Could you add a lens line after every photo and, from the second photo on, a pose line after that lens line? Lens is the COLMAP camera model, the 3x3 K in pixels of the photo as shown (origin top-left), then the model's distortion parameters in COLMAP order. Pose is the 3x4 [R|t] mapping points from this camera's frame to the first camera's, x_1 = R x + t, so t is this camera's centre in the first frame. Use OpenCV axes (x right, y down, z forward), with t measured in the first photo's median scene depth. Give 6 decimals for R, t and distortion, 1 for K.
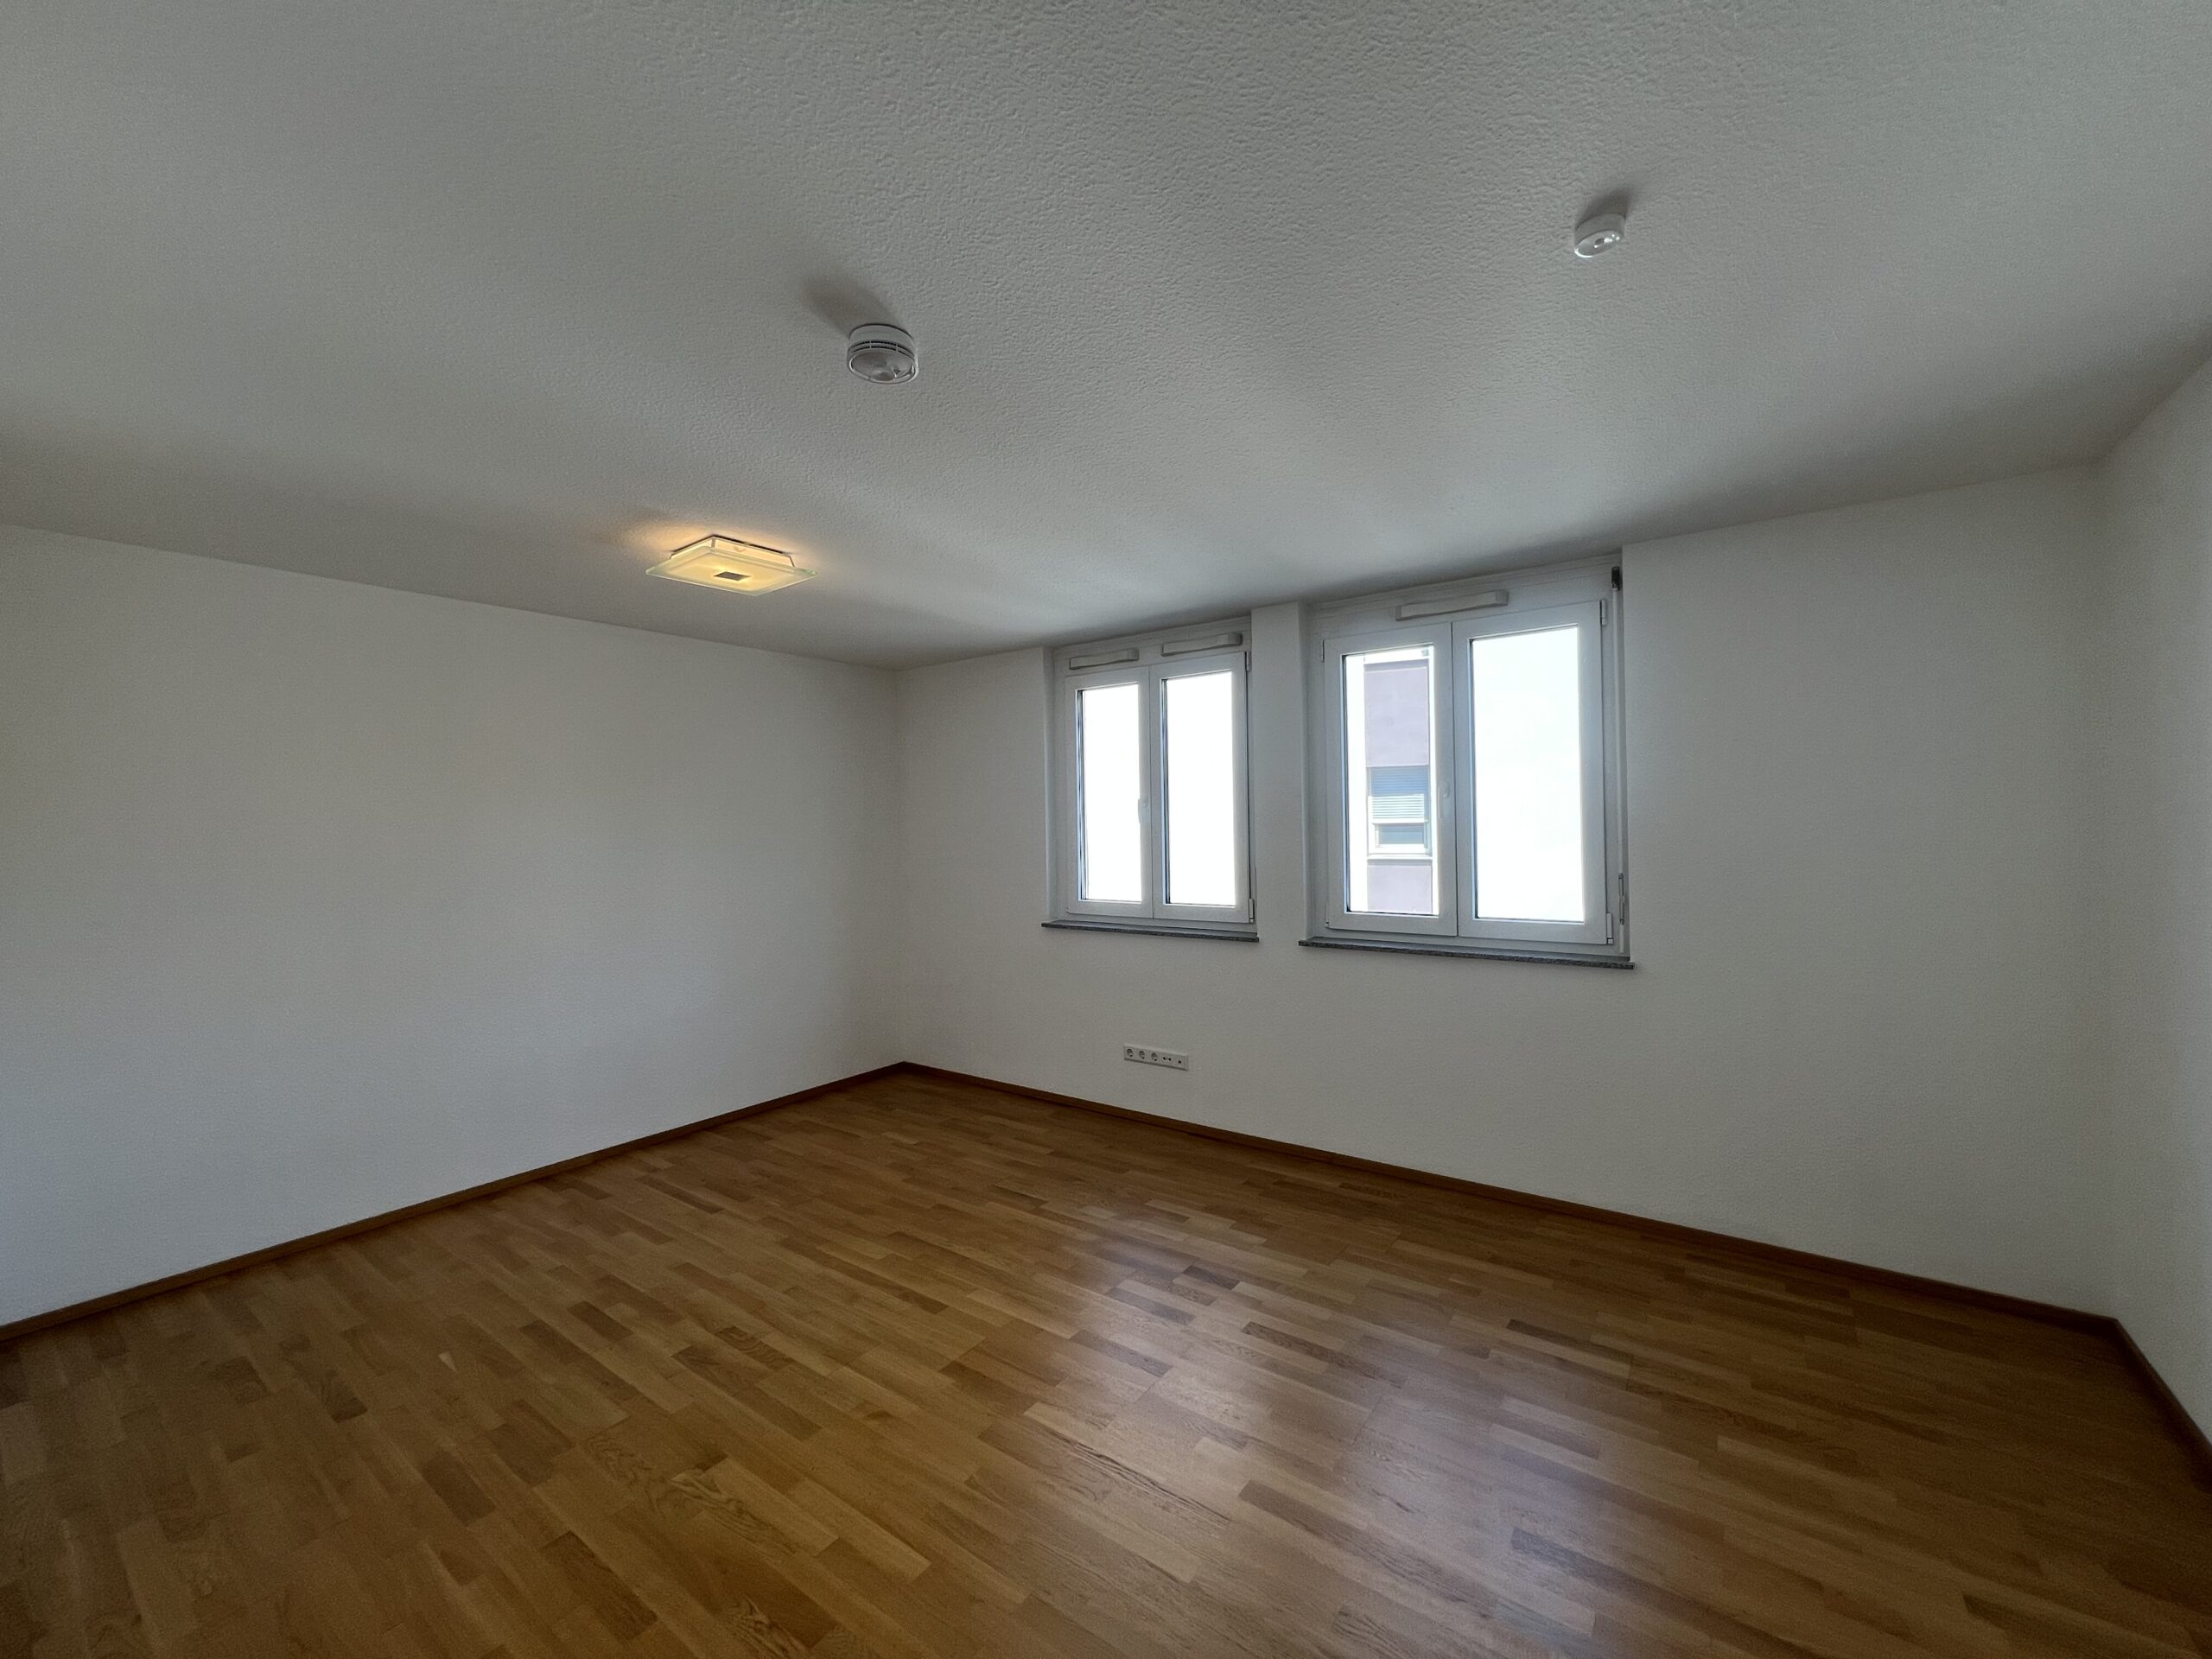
lens RADIAL K [[884.2, 0, 1110.9], [0, 884.2, 828.4], [0, 0, 1]] dist [-0.002578, 0.001513]
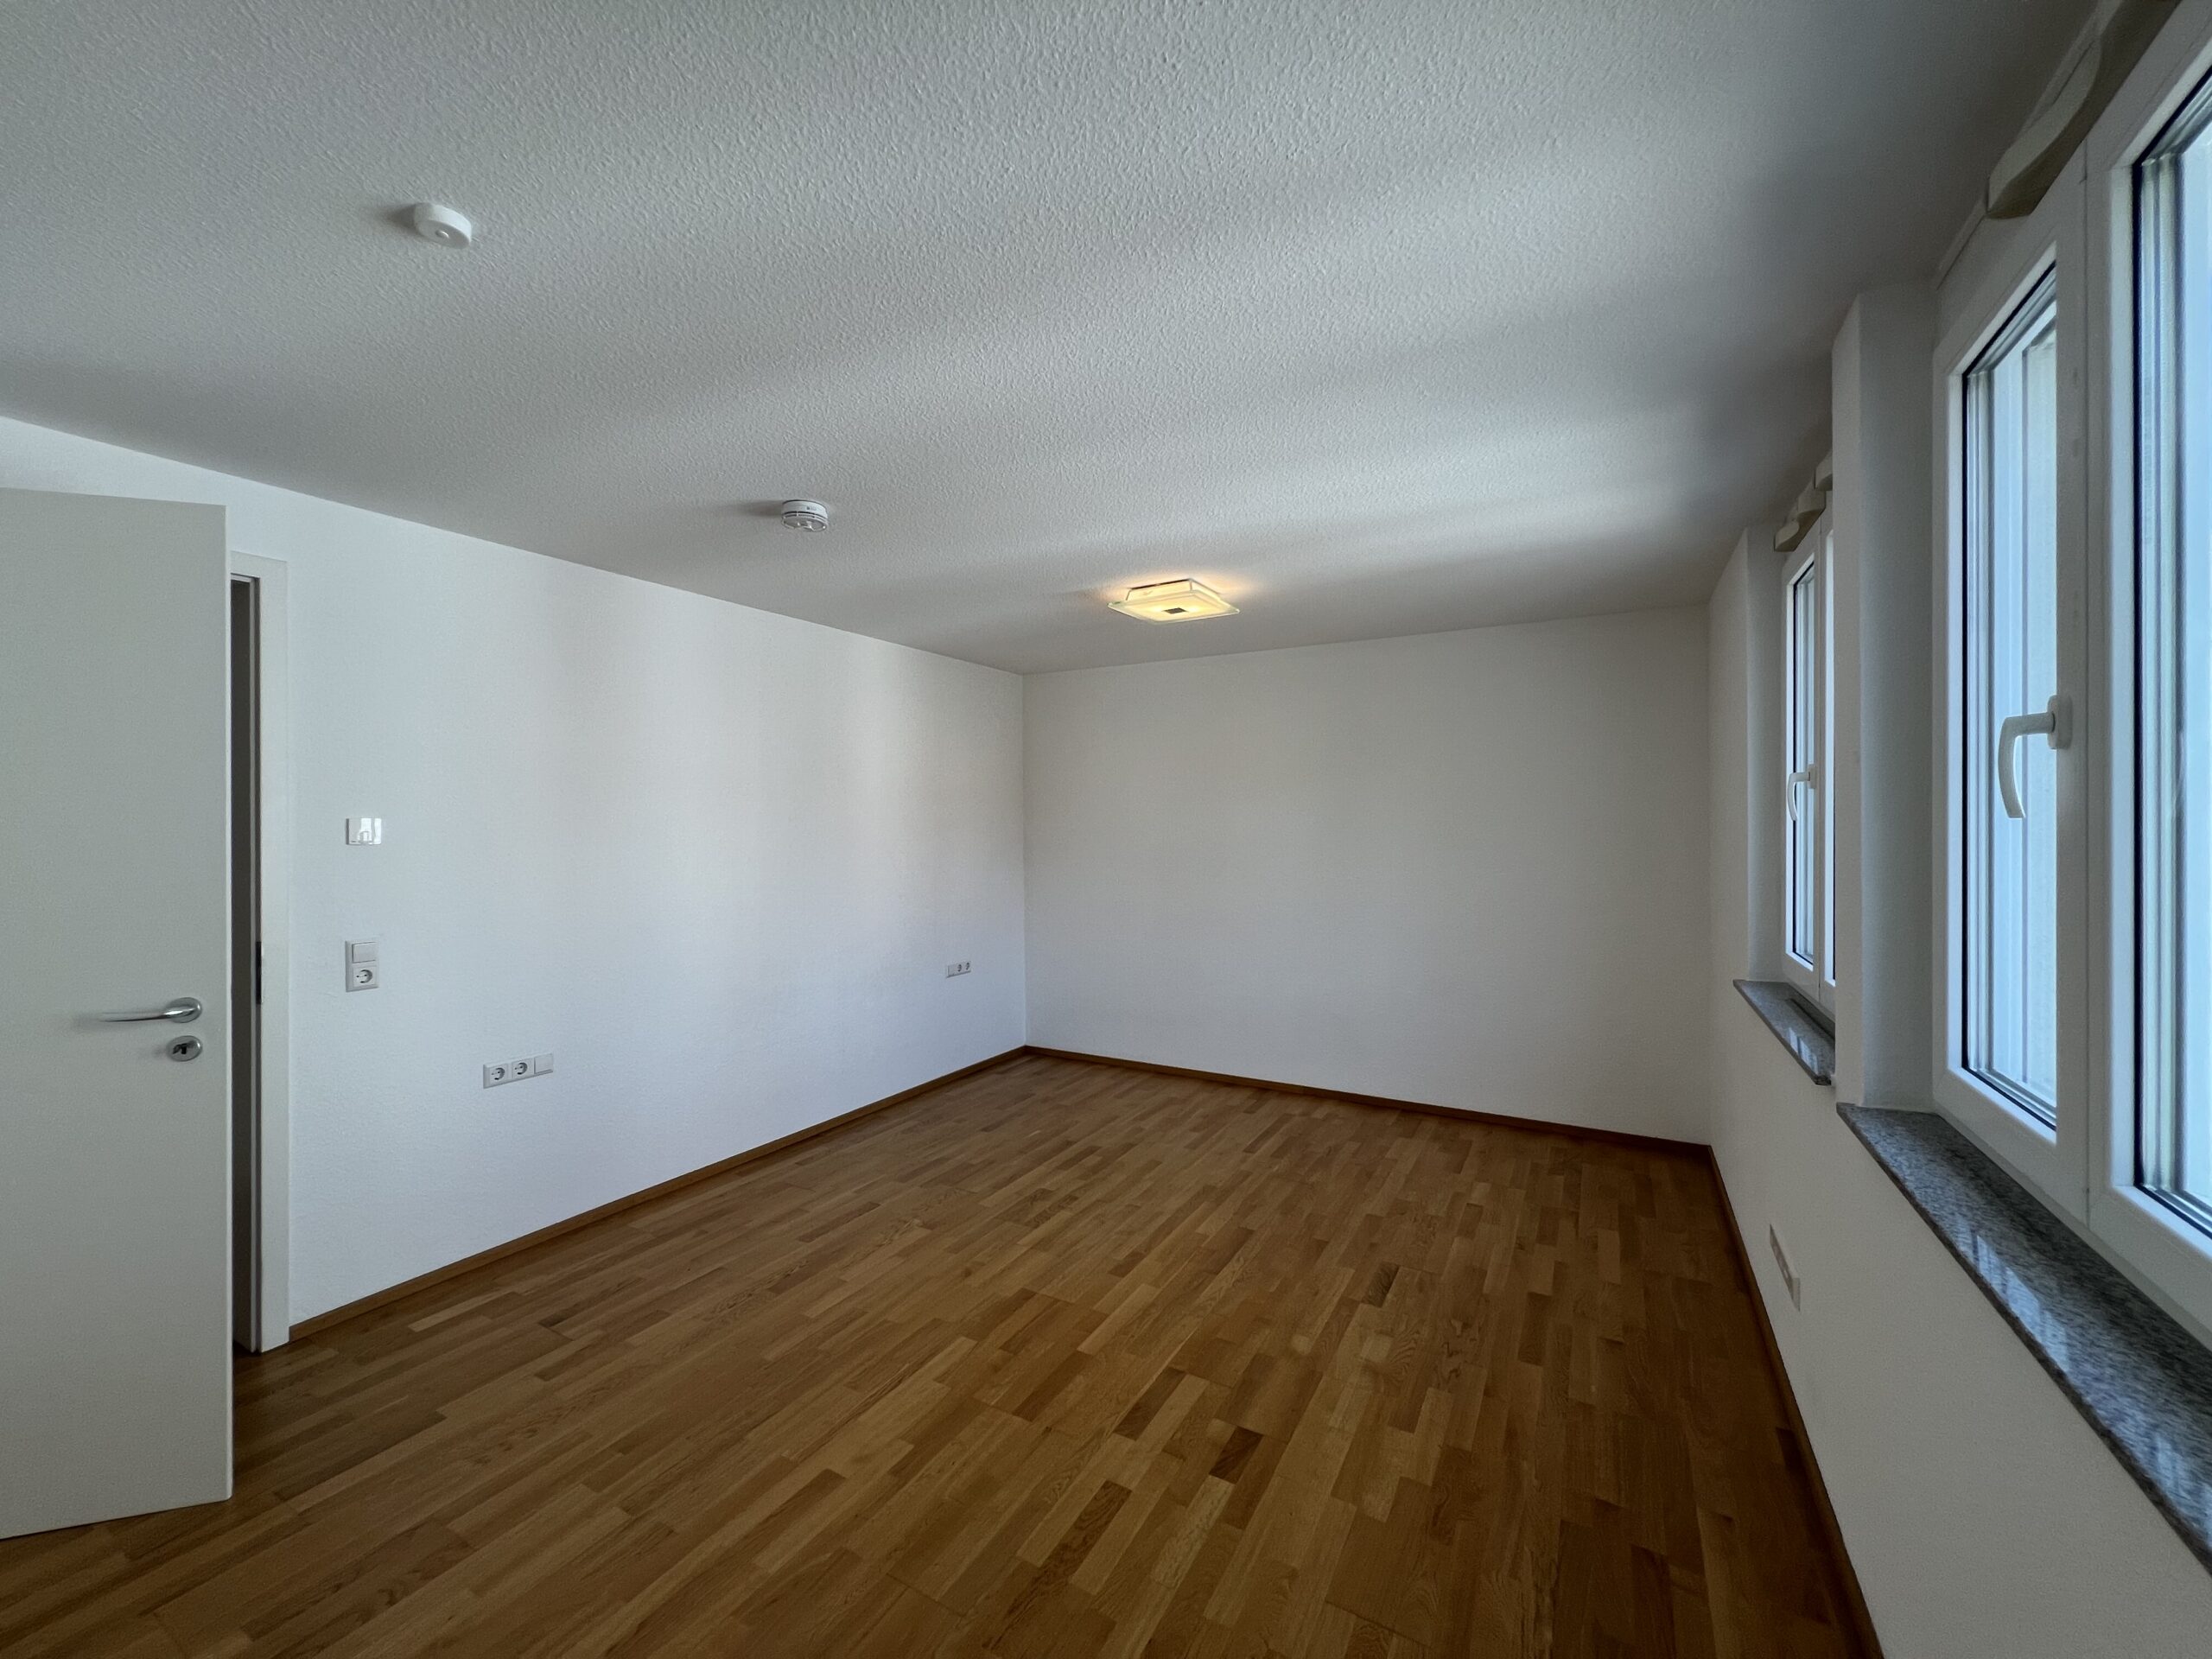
lens RADIAL K [[884.2, 0, 1086.7], [0, 884.2, 821.3], [0, 0, 1]] dist [-0.002578, 0.001513]
pose [[0.104142, 0.014844, -0.994452, 0.751693], [-0.004129, 0.999886, 0.014493, -0.015459], [0.994554, 0.002597, 0.104192, 0.746988]]
